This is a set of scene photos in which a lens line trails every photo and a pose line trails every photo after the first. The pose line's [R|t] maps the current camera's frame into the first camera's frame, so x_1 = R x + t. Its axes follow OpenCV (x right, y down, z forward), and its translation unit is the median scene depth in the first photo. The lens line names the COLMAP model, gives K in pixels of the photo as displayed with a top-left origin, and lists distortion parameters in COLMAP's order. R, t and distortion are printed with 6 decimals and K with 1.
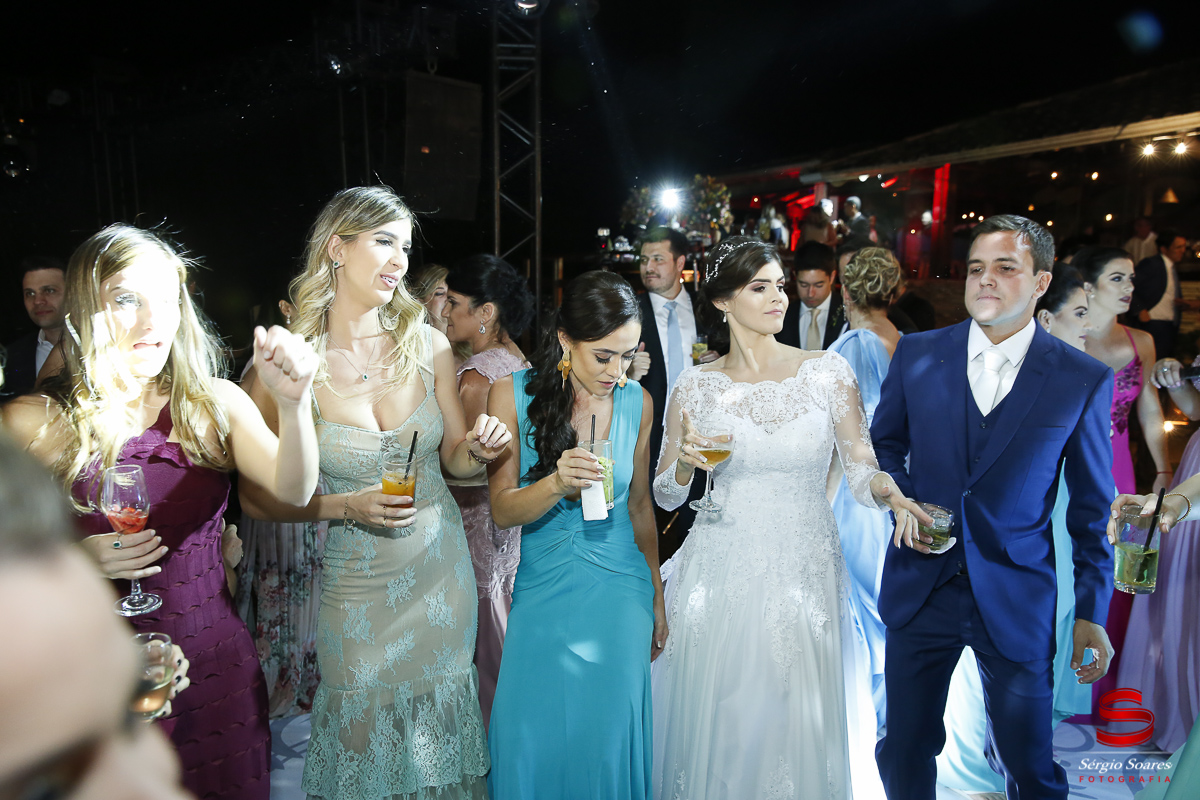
lens RADIAL K [[970.0, 0, 600.0], [0, 970.0, 400.0], [0, 0, 1]] dist [-0.002668, -0.001098]
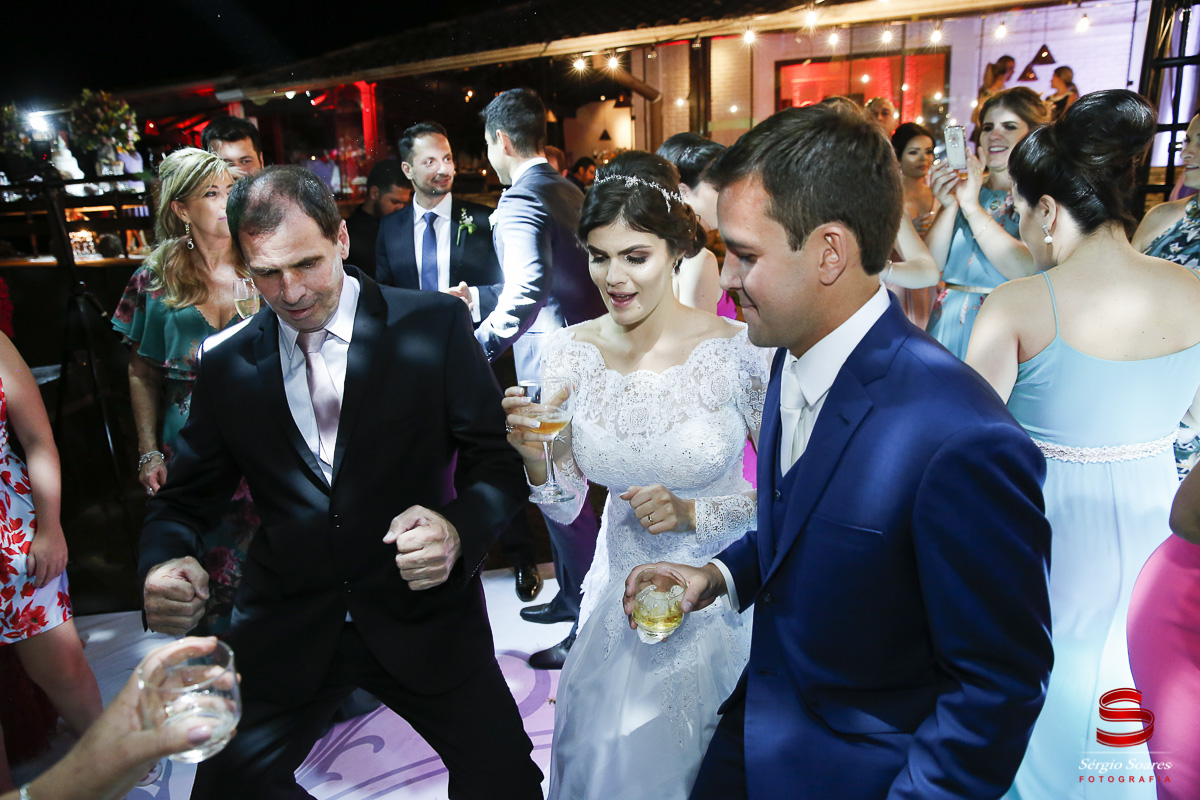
lens RADIAL K [[805.4, 0, 600.0], [0, 805.4, 400.0], [0, 0, 1]] dist [-0.127493, 0.087235]
pose [[0.746259, -0.209206, 0.631926, -0.042330], [0.135694, 0.977205, 0.163270, -0.023284], [-0.651679, -0.036093, 0.757636, 0.222441]]
